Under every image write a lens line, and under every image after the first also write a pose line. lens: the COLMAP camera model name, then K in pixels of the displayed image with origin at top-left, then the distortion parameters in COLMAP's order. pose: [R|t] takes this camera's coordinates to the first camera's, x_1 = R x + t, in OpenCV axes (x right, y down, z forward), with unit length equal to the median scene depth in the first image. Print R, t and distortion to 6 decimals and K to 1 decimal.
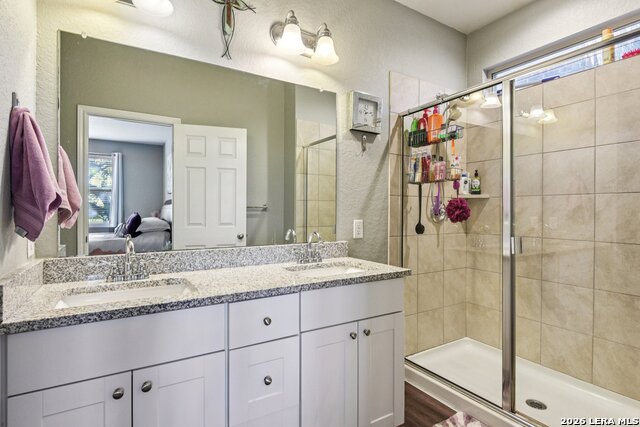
lens RADIAL K [[323.4, 0, 322.5], [0, 323.4, 211.9], [0, 0, 1]] dist [-0.004195, -0.001632]
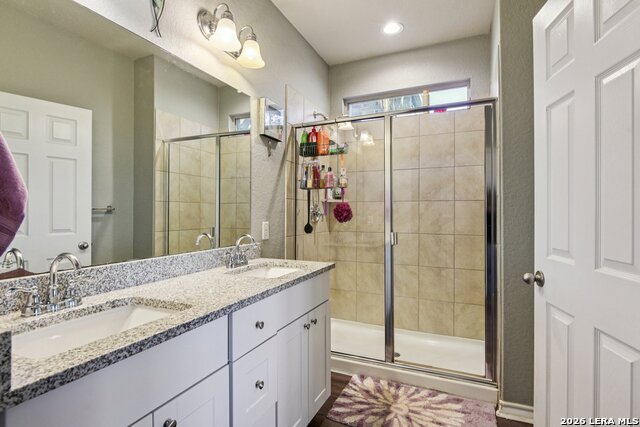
lens RADIAL K [[320.5, 0, 320.0], [0, 320.5, 213.5], [0, 0, 1]] dist [-0.002118, -0.001390]
pose [[0.825605, -0.003159, 0.564239, -0.326382], [0.003435, 0.999994, 0.000572, -0.002049], [-0.564237, 0.001466, 0.825611, 0.046980]]
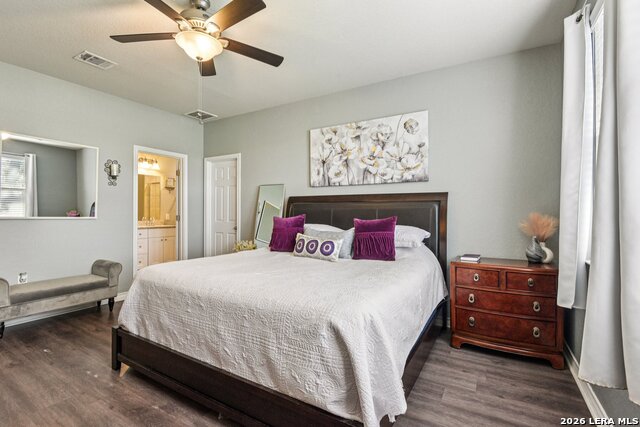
lens RADIAL K [[300.5, 0, 321.7], [0, 300.5, 204.2], [0, 0, 1]] dist [-0.000478, -0.000060]
pose [[0.889215, 0.005779, 0.457454, 0.102508], [0.005521, 0.999712, -0.023363, 0.004068], [-0.457457, 0.023300, 0.888926, -2.423728]]
